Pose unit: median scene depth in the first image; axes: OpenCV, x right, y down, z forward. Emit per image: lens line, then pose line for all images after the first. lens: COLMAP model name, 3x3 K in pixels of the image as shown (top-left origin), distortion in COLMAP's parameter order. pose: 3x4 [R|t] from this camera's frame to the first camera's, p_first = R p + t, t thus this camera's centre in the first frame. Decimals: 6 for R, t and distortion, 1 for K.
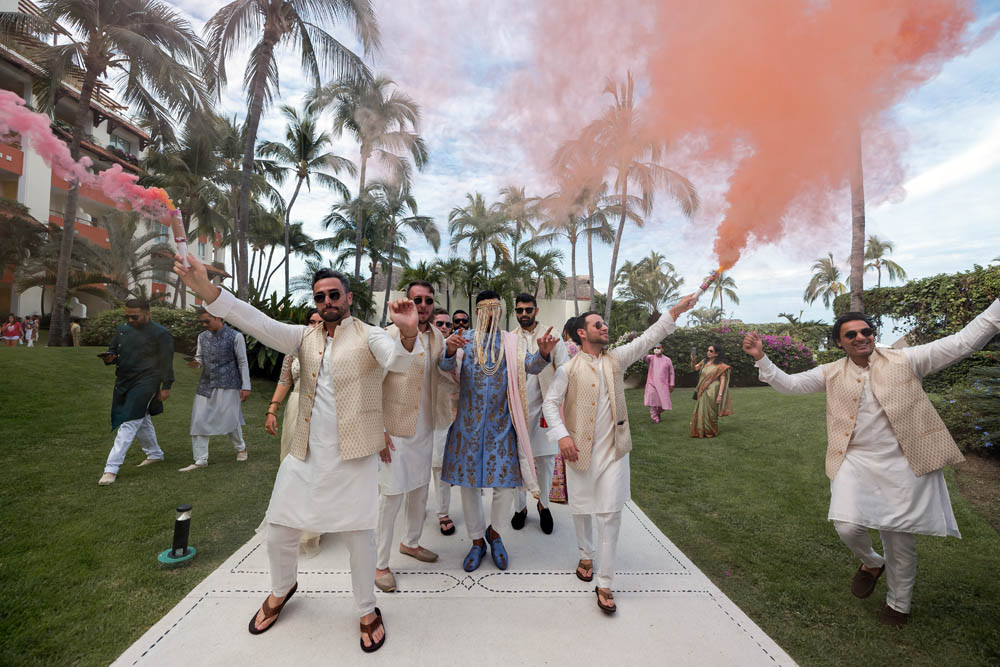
lens RADIAL K [[537.7, 0, 515.3], [0, 537.7, 328.7], [0, 0, 1]] dist [0.001114, 0.000211]
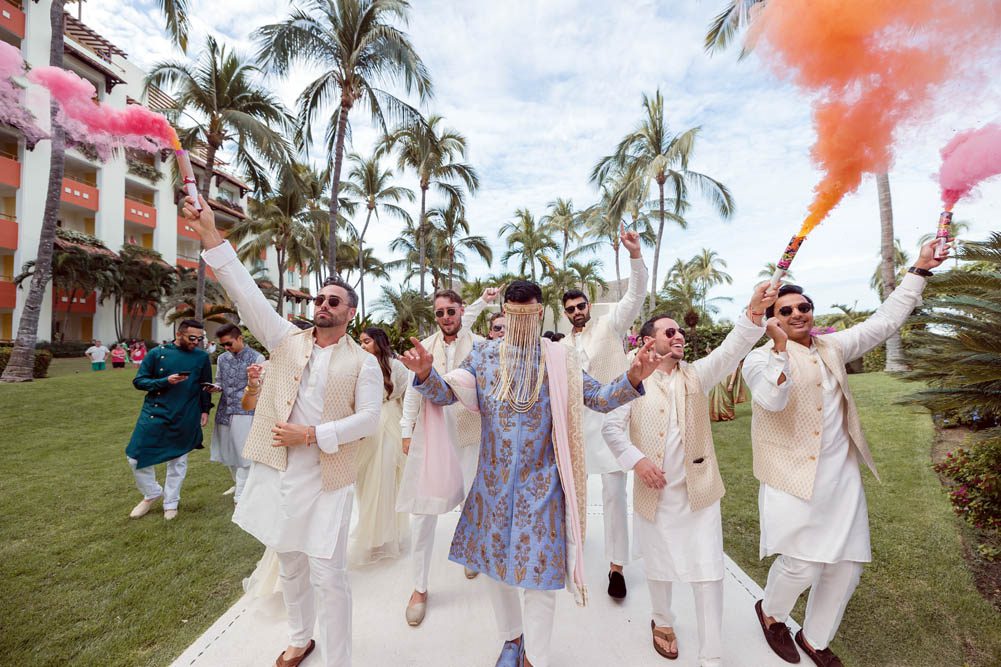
lens RADIAL K [[628.9, 0, 489.9], [0, 628.9, 321.7], [0, 0, 1]] dist [-0.000630, 0.000166]
pose [[0.984265, -0.051676, -0.168974, 0.066378], [0.049180, 0.998611, -0.018925, -0.006044], [0.169717, 0.010317, 0.985439, -0.278297]]
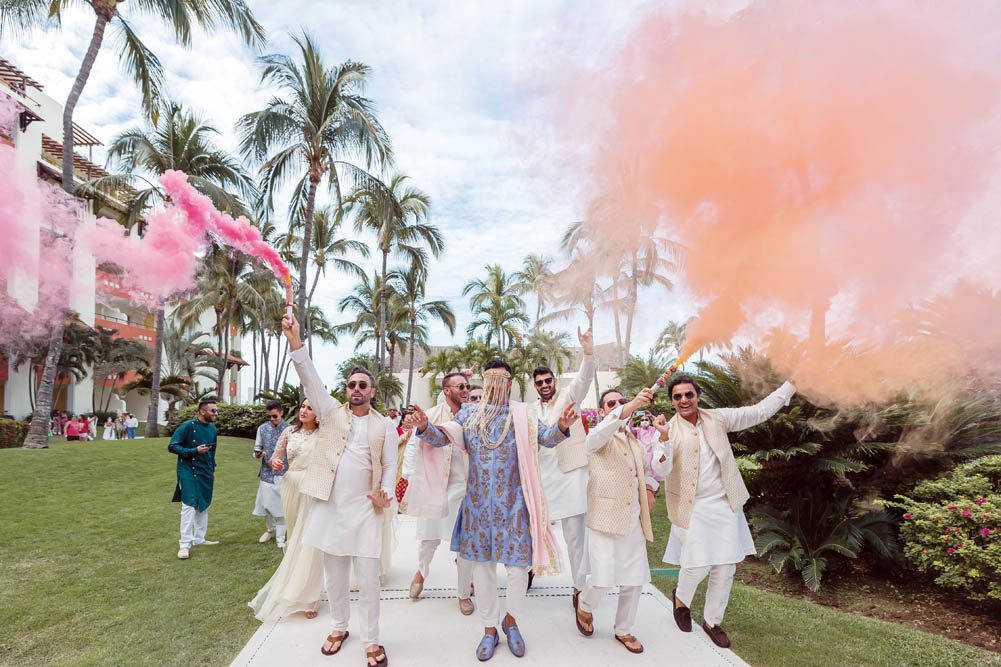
lens RADIAL K [[1930.7, 0, 500.5], [0, 1930.7, 333.5], [0, 0, 1]] dist [0.005170, 0.120468]
pose [[0.990662, -0.046648, -0.128115, 0.414523], [0.043261, 0.998640, -0.029099, -0.034260], [0.129298, 0.023285, 0.991332, -2.656318]]
